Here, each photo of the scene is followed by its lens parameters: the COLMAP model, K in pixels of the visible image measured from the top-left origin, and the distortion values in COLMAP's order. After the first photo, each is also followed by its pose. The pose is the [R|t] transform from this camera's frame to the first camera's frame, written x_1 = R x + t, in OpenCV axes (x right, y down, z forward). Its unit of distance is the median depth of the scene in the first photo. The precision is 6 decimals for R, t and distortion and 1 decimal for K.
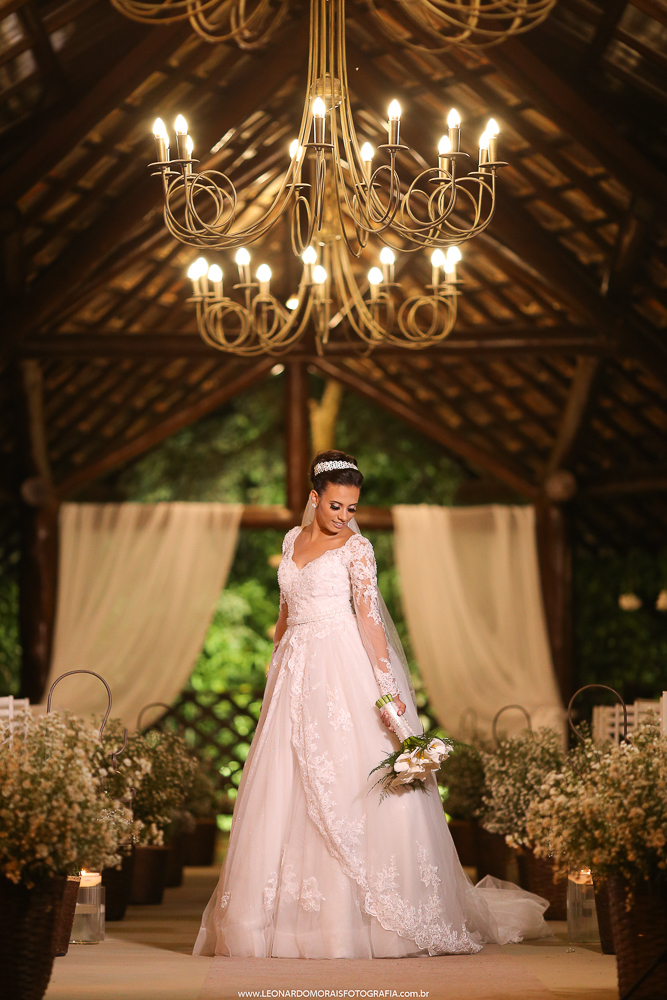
lens RADIAL K [[3952.2, 0, 333.1], [0, 3952.2, 500.1], [0, 0, 1]] dist [-0.038354, 0.000000]
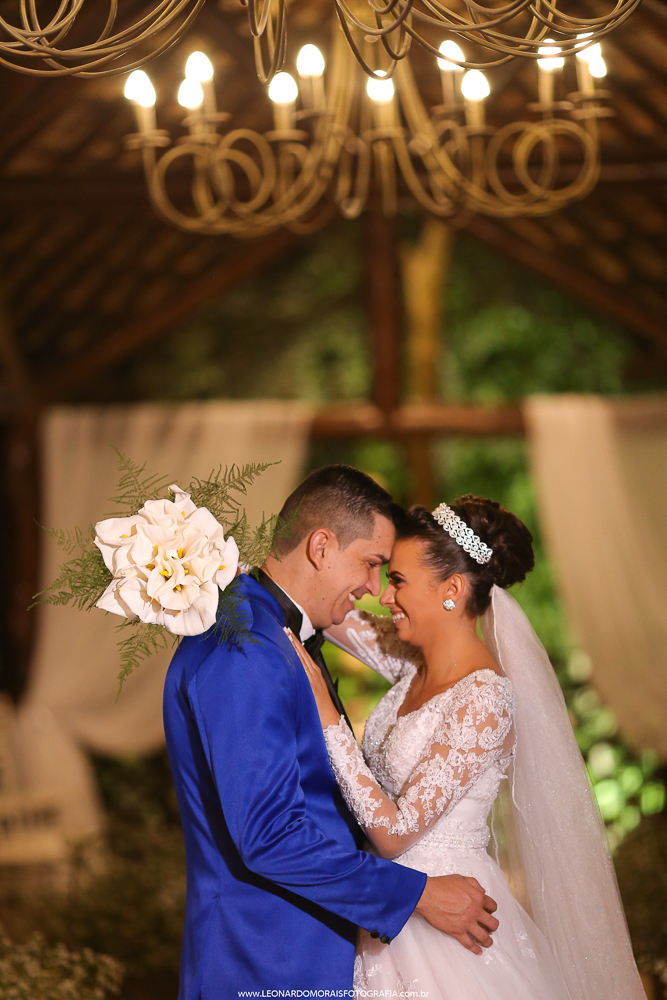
lens RADIAL K [[3952.2, 0, 333.7], [0, 3952.2, 499.8], [0, 0, 1]] dist [-0.038354, 0.000000]
pose [[0.998252, -0.032761, -0.049185, 0.014436], [0.035646, 0.997622, 0.058982, -0.022672], [0.047136, -0.060632, 0.997047, 0.317698]]
